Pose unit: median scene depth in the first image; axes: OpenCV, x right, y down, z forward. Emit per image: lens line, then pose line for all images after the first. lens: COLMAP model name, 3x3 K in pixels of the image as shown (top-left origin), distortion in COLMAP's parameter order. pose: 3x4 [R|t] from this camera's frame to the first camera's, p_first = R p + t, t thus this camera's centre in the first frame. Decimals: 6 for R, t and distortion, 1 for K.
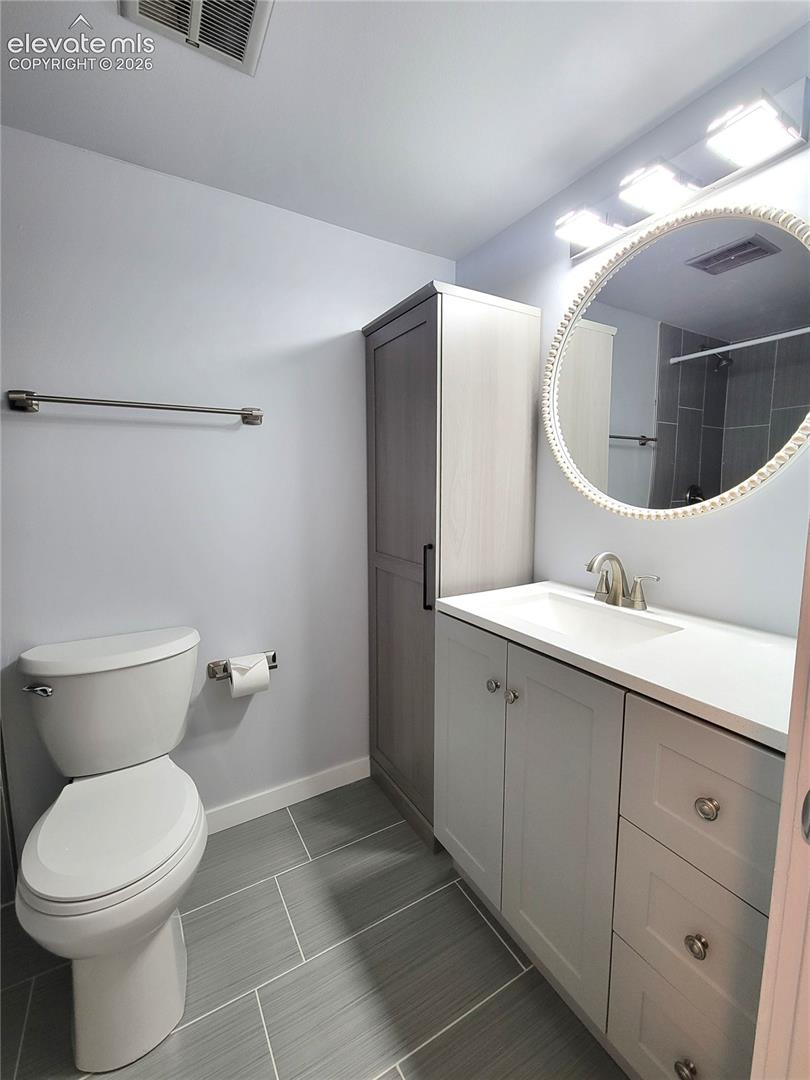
lens RADIAL K [[457.8, 0, 405.0], [0, 457.8, 540.0], [0, 0, 1]] dist [-0.000540, -0.000085]
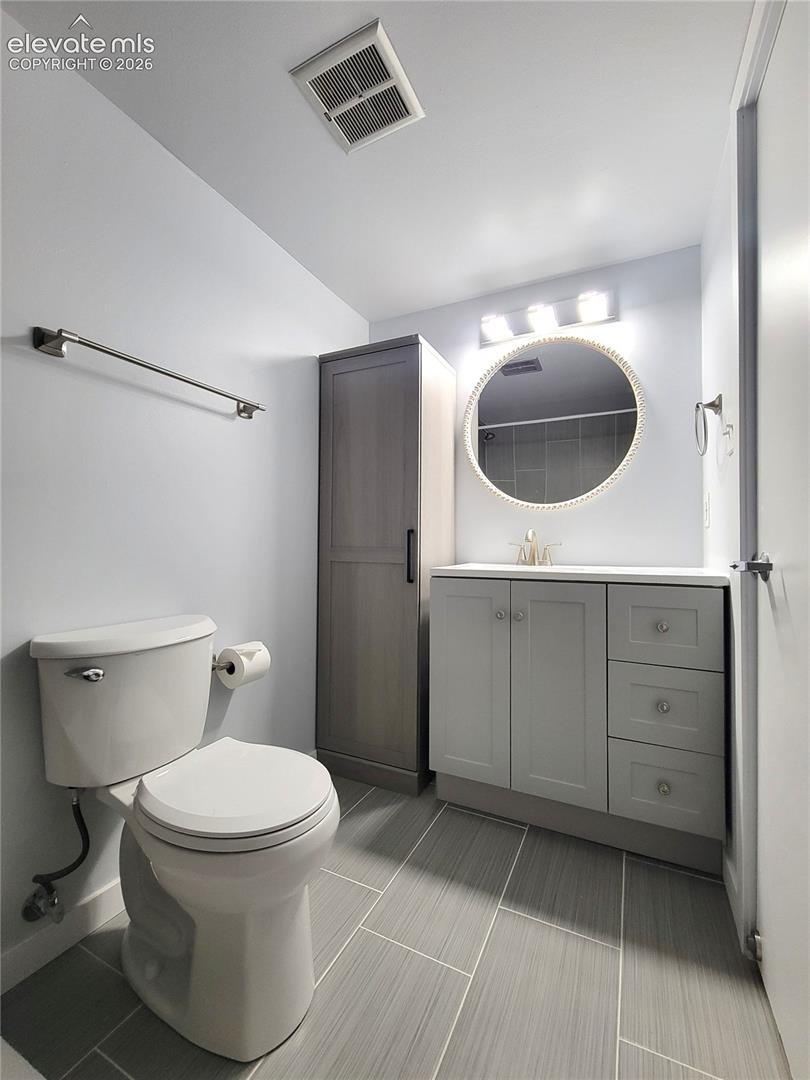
lens RADIAL K [[457.8, 0, 405.0], [0, 457.8, 540.0], [0, 0, 1]] dist [-0.000540, -0.000085]
pose [[0.837498, 0.012365, 0.546300, -0.663976], [0.059611, 0.991710, -0.113832, 0.185282], [-0.543178, 0.127899, 0.829819, -0.034258]]
